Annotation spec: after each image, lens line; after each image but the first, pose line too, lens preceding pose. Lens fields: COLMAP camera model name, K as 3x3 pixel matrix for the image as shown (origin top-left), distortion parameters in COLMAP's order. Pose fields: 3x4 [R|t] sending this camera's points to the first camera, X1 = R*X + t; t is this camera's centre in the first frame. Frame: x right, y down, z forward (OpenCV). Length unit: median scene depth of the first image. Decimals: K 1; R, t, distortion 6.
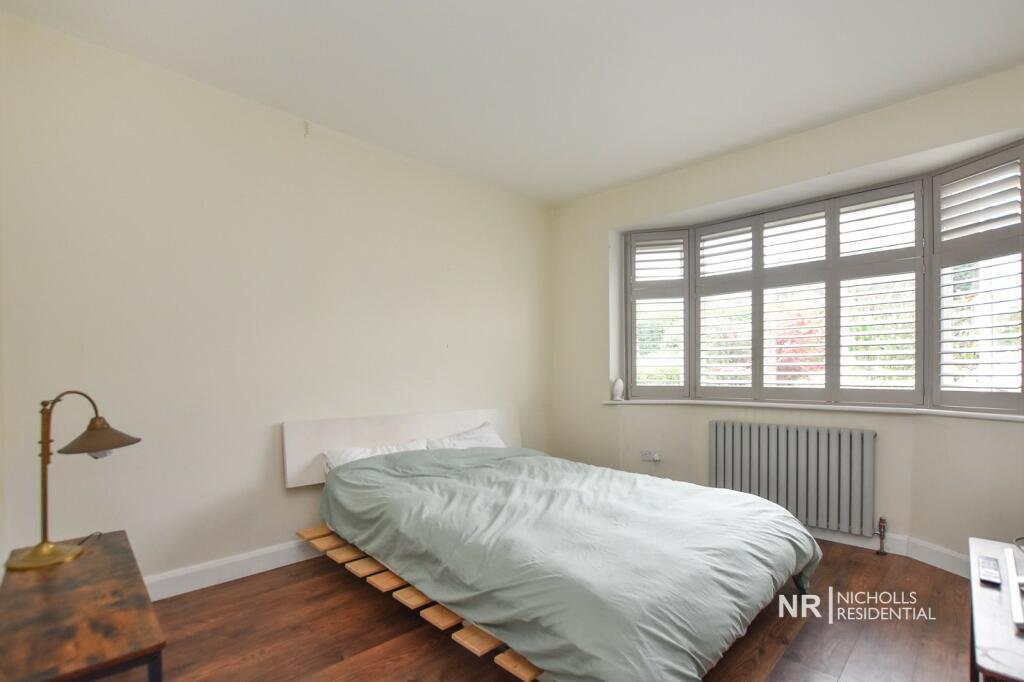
lens RADIAL K [[472.1, 0, 514.8], [0, 472.1, 355.5], [0, 0, 1]] dist [-0.028670, 0.000443]
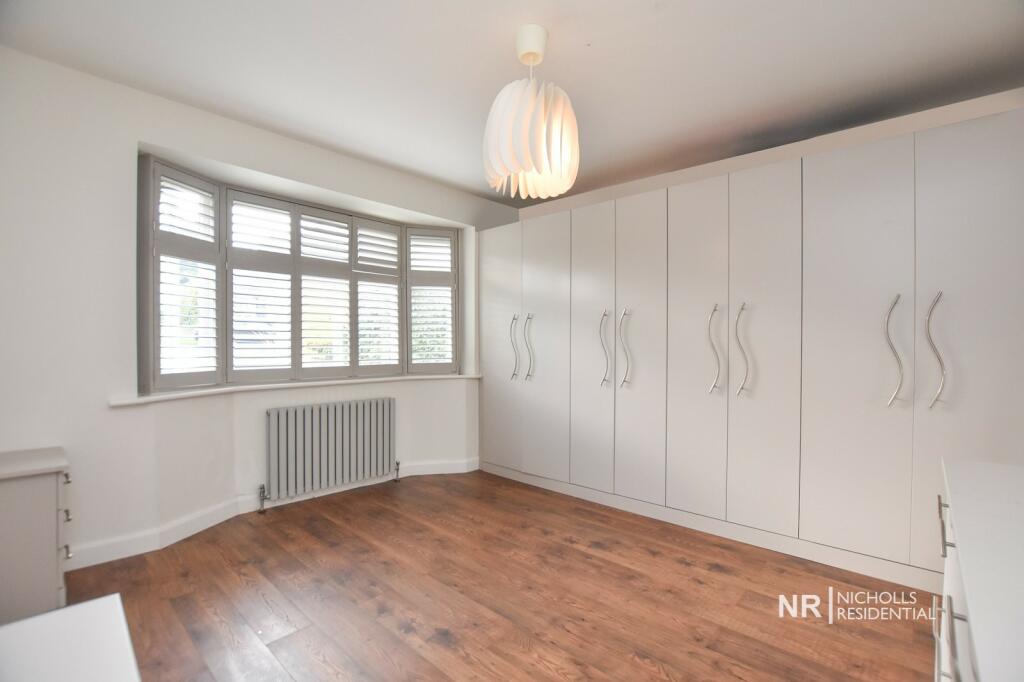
lens RADIAL K [[472.1, 0, 514.8], [0, 472.1, 355.5], [0, 0, 1]] dist [-0.028670, 0.000443]
pose [[0.006232, -0.010480, 0.999926, -0.503208], [-0.015630, 0.999822, 0.010576, 0.020604], [-0.999858, -0.015695, 0.006067, 0.501912]]
